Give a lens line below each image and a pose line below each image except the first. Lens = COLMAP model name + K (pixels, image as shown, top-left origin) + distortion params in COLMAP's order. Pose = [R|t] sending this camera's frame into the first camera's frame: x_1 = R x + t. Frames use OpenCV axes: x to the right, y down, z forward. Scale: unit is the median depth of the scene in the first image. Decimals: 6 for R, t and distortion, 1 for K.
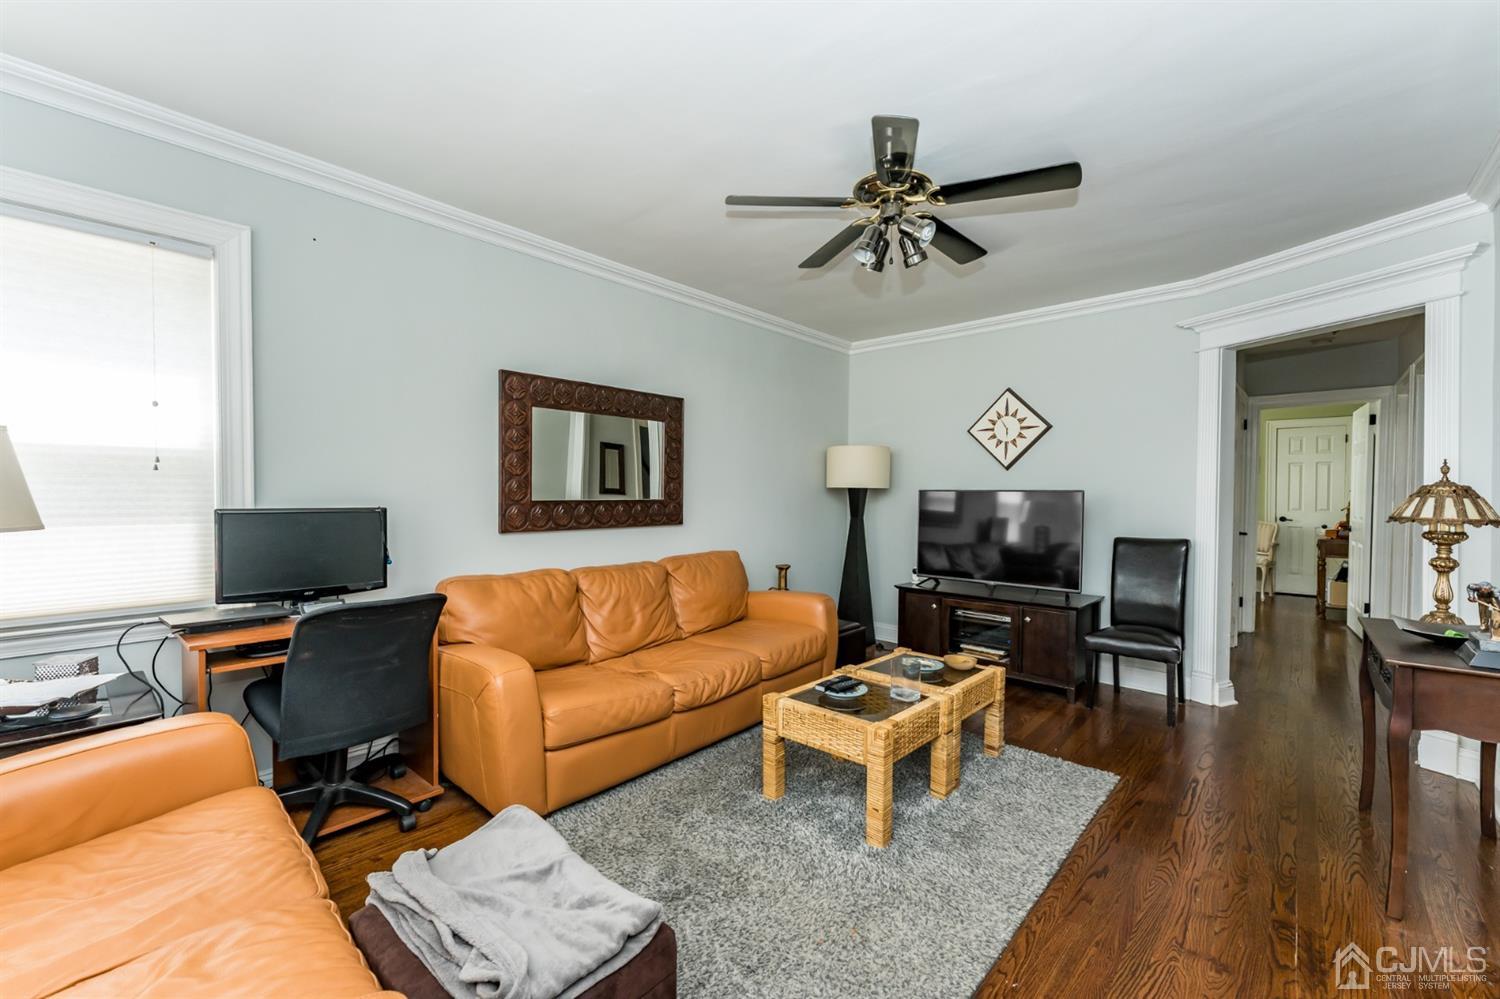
lens RADIAL K [[618.3, 0, 742.4], [0, 618.3, 505.9], [0, 0, 1]] dist [-0.000795, -0.000092]
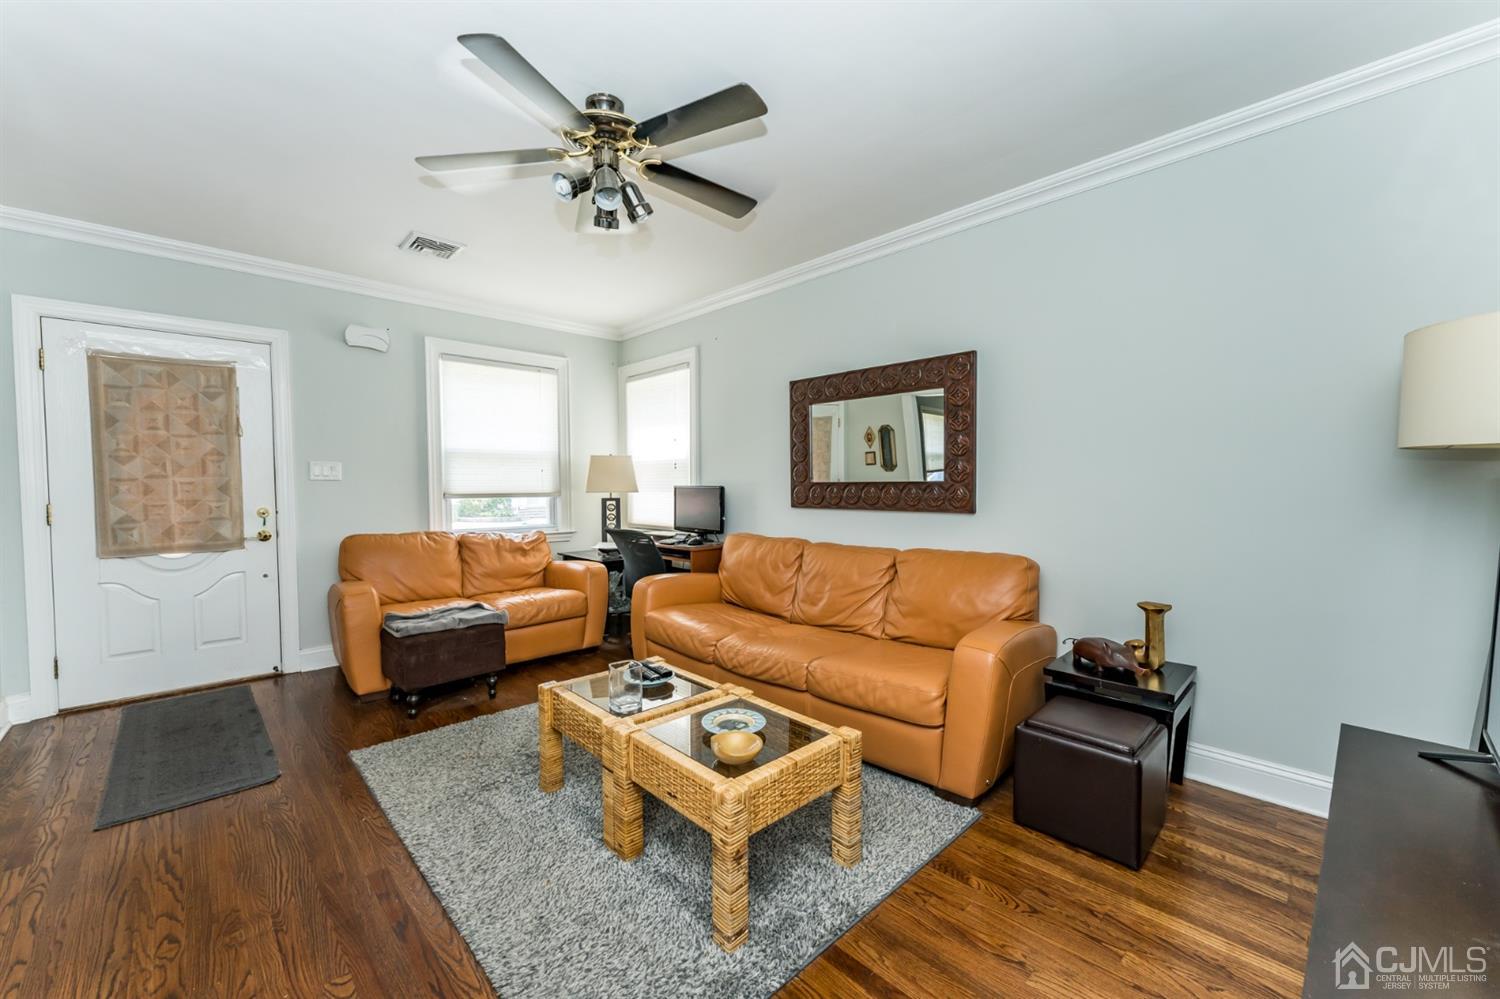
lens RADIAL K [[598.8, 0, 741.4], [0, 598.8, 505.4], [0, 0, 1]] dist [-0.000257, 0.000053]
pose [[-0.065688, 0.025239, -0.997521, 0.802041], [-0.023852, 0.999355, 0.026856, 0.007958], [0.997555, 0.025557, -0.065043, 0.900210]]
